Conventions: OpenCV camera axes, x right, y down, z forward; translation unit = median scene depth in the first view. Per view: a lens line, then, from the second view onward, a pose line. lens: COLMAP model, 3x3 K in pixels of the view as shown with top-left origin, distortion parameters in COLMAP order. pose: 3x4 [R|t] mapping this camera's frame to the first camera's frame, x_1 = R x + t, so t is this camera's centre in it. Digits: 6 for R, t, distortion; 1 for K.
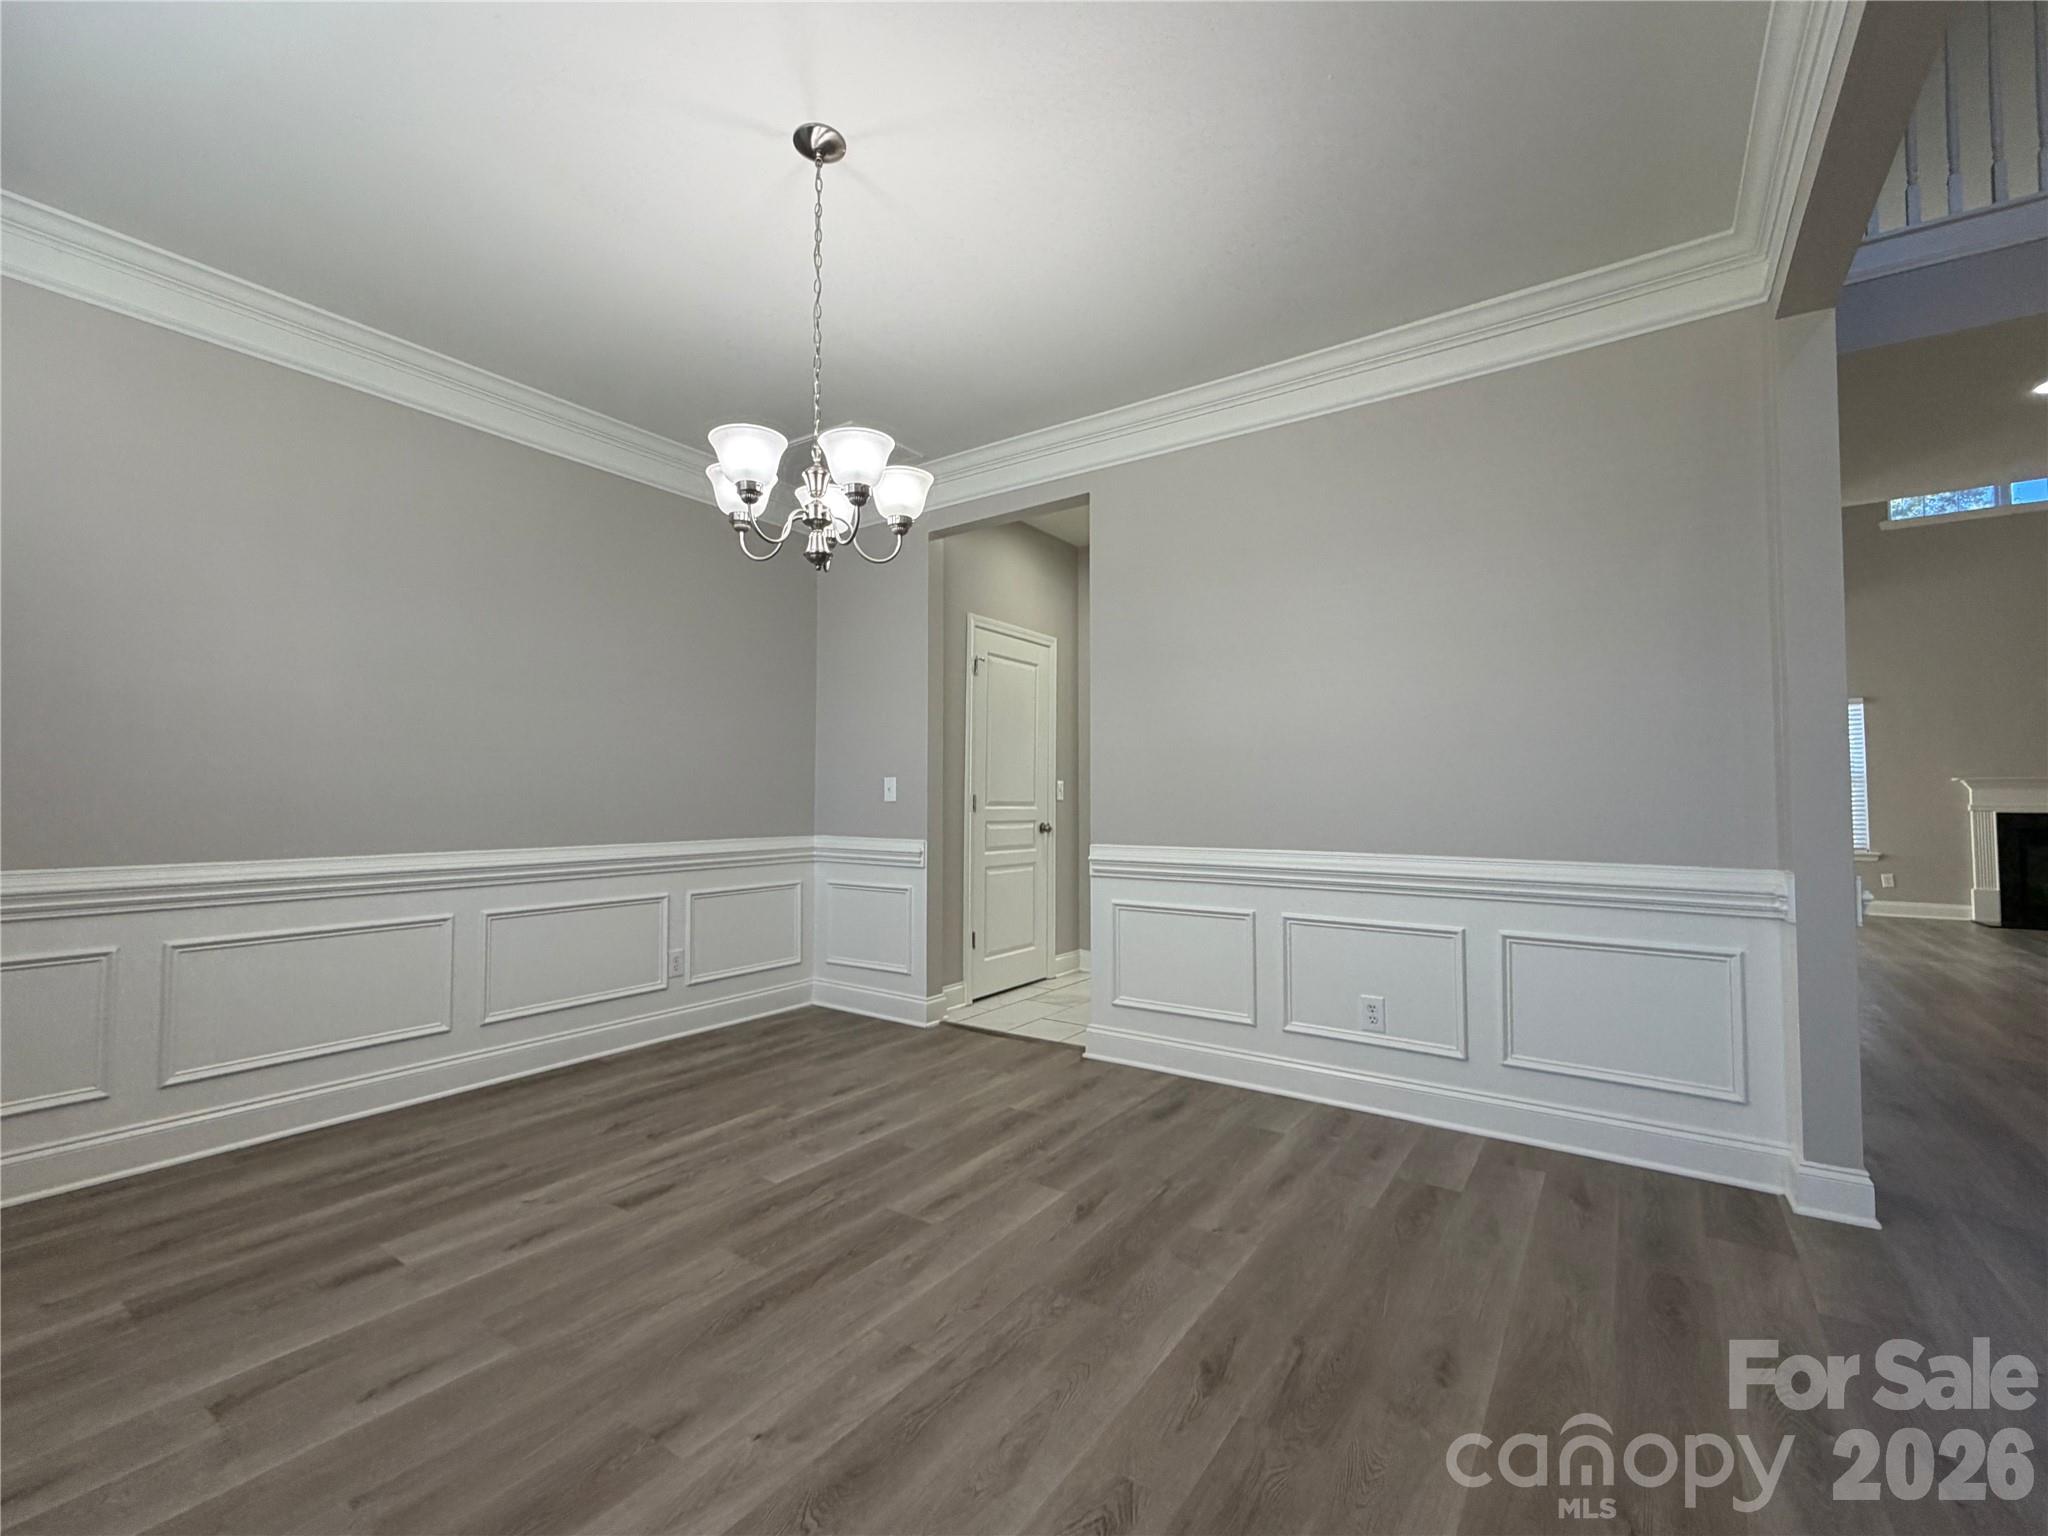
lens RADIAL K [[866.5, 0, 1024.0], [0, 866.5, 768.0], [0, 0, 1]] dist [0.000861, 0.000194]
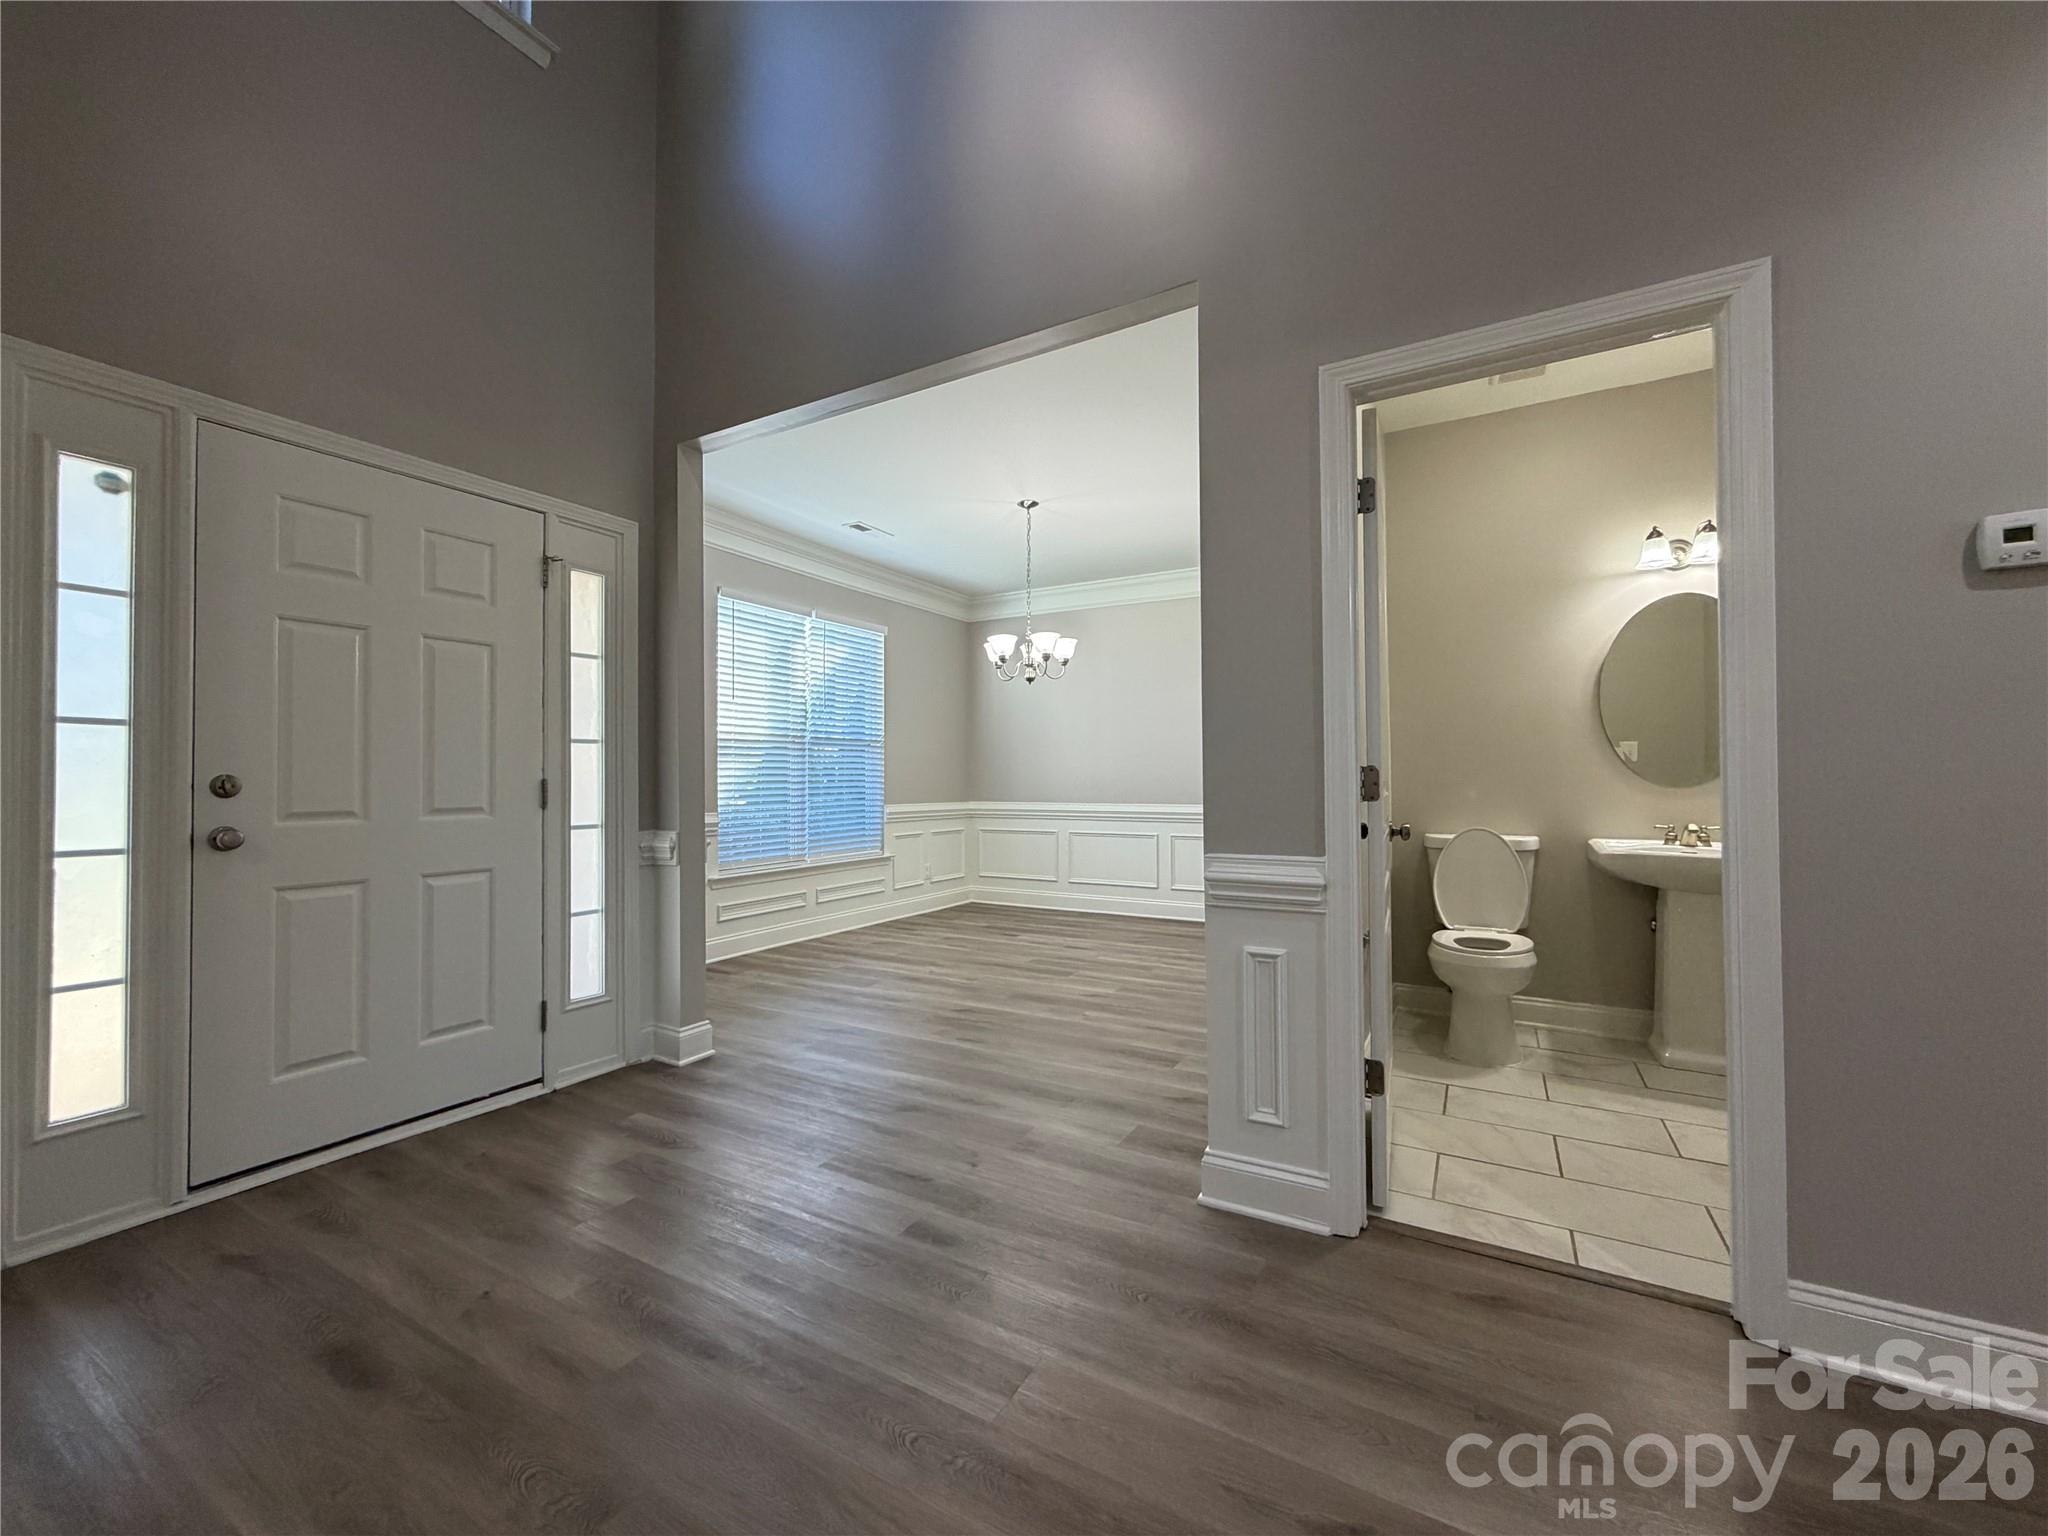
lens RADIAL K [[816.2, 0, 1017.9], [0, 816.2, 765.6], [0, 0, 1]] dist [-0.000326, -0.000052]
pose [[0.066860, -0.023654, -0.997482, 1.706017], [0.045053, 0.998771, -0.020665, 0.032020], [0.996745, -0.043558, 0.067843, 0.673944]]
